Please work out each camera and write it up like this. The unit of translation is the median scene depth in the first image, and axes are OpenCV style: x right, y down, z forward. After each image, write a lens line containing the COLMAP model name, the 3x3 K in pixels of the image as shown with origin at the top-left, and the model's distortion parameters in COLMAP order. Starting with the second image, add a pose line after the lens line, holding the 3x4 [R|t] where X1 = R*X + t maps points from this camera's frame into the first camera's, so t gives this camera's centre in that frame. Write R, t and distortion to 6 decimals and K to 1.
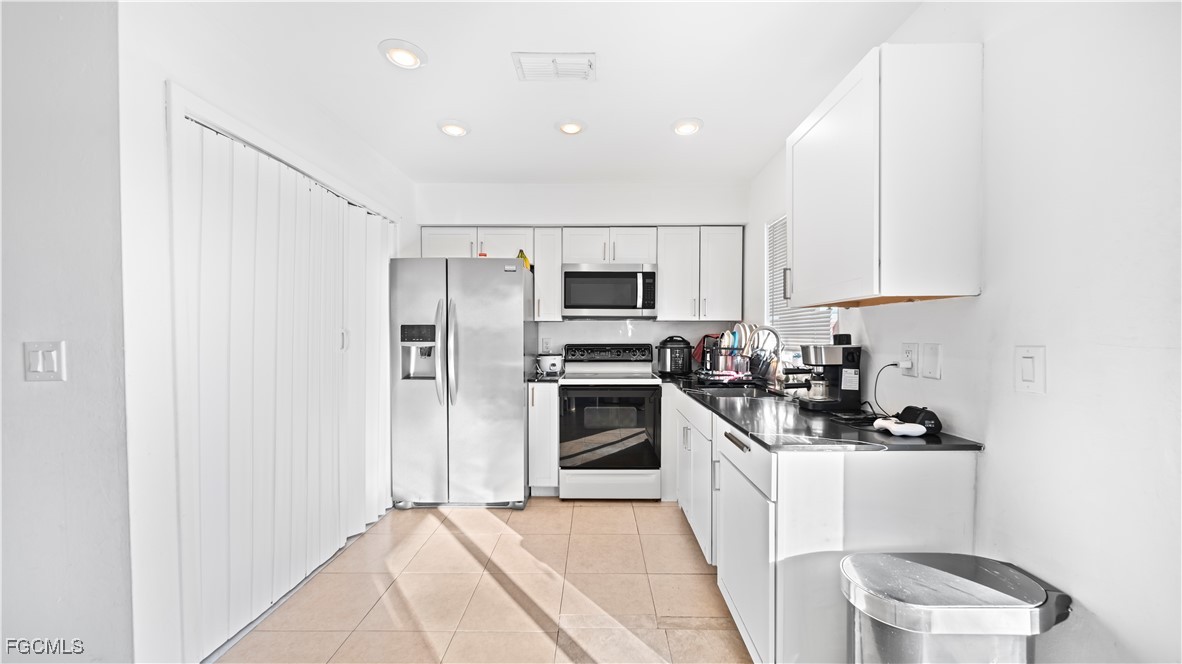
lens RADIAL K [[418.0, 0, 596.2], [0, 418.0, 342.4], [0, 0, 1]] dist [-0.002088, -0.000917]
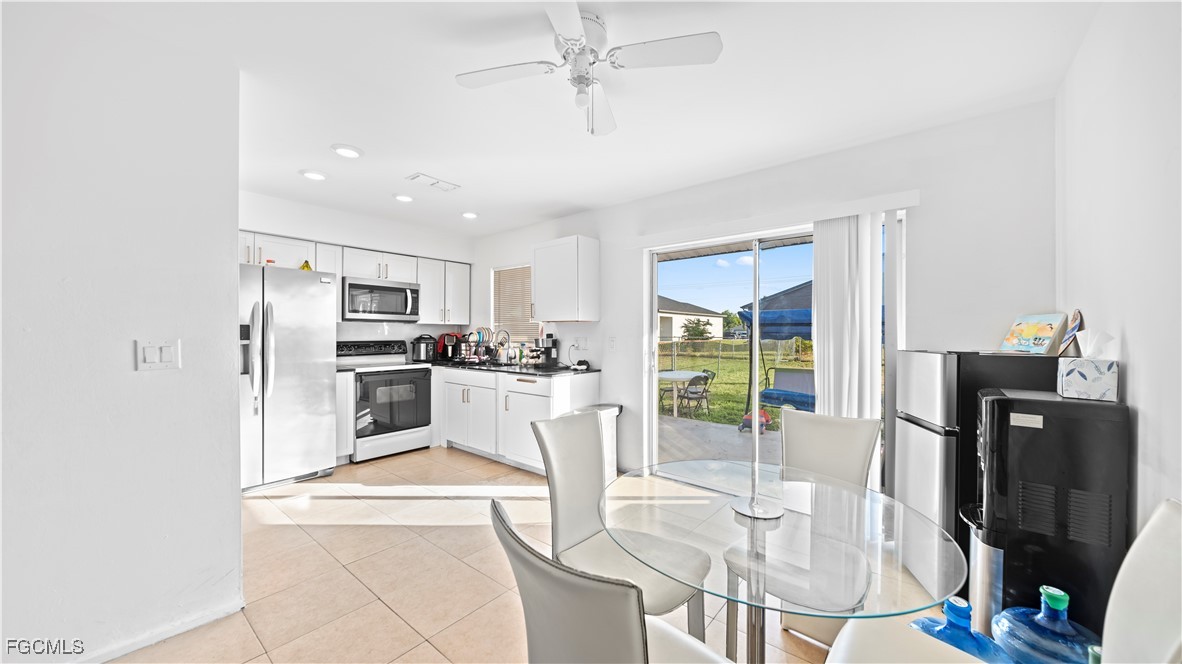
lens RADIAL K [[418.0, 0, 596.7], [0, 418.0, 333.6], [0, 0, 1]] dist [-0.002088, -0.000917]
pose [[0.623680, 0.000478, 0.781679, -0.666679], [0.013152, 0.999852, -0.011104, 0.005733], [-0.781569, 0.017206, 0.623582, -0.400963]]
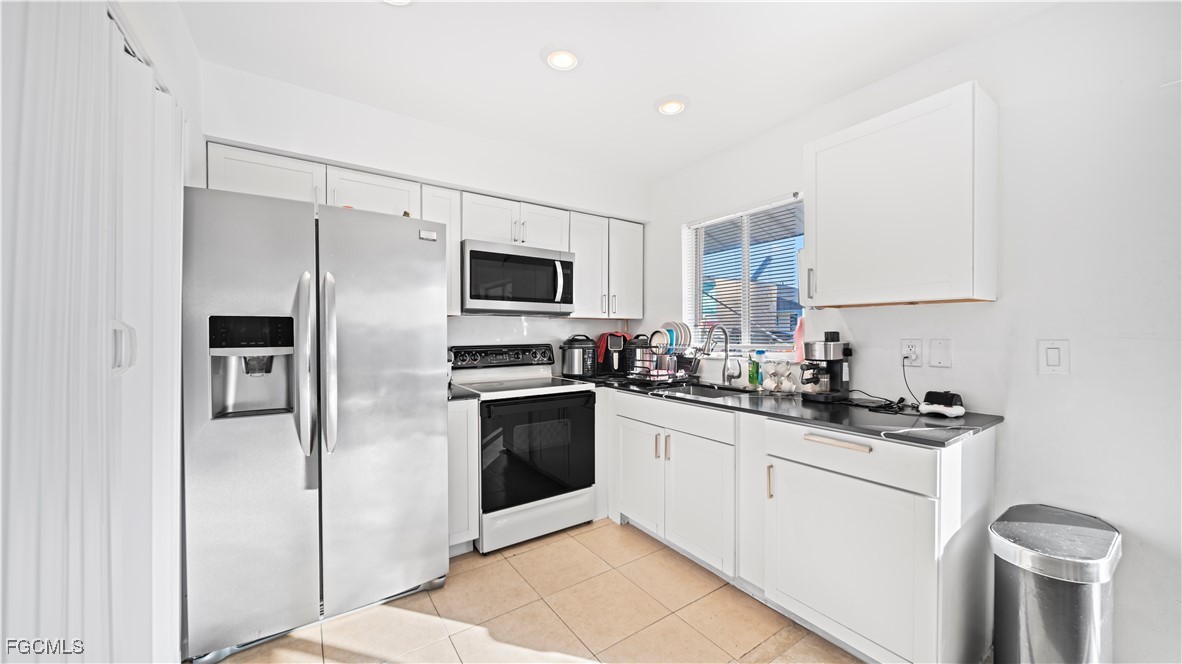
lens RADIAL K [[418.0, 0, 590.7], [0, 418.0, 339.0], [0, 0, 1]] dist [-0.002088, -0.000917]
pose [[0.819500, -0.010401, 0.572984, -0.374653], [0.014110, 0.999898, -0.002030, -0.004830], [-0.572905, 0.009748, 0.819564, 0.294018]]
